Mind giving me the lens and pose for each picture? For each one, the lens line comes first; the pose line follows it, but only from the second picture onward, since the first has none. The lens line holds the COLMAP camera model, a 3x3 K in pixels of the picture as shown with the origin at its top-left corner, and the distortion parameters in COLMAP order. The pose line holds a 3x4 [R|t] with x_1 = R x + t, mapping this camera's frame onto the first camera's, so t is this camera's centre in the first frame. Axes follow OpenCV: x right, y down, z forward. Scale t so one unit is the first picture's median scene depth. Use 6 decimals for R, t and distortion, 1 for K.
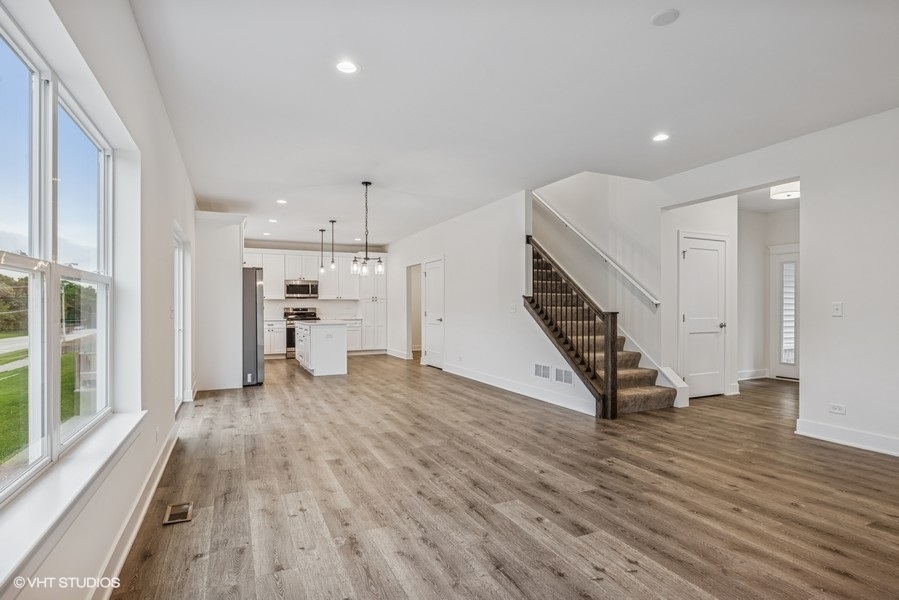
lens RADIAL K [[464.8, 0, 449.5], [0, 464.8, 305.4], [0, 0, 1]] dist [0.003235, 0.000865]
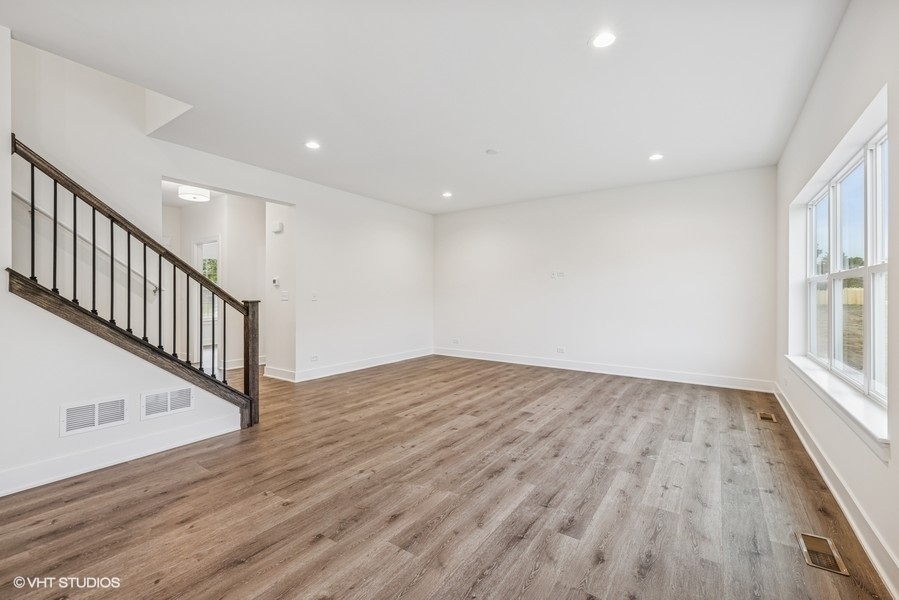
lens RADIAL K [[381.1, 0, 449.6], [0, 381.1, 296.2], [0, 0, 1]] dist [0.011124, 0.000669]
pose [[-0.500008, -0.001870, 0.866019, -0.639953], [-0.006636, 0.999977, -0.001672, 0.005855], [-0.865995, -0.006582, -0.500009, 1.443193]]
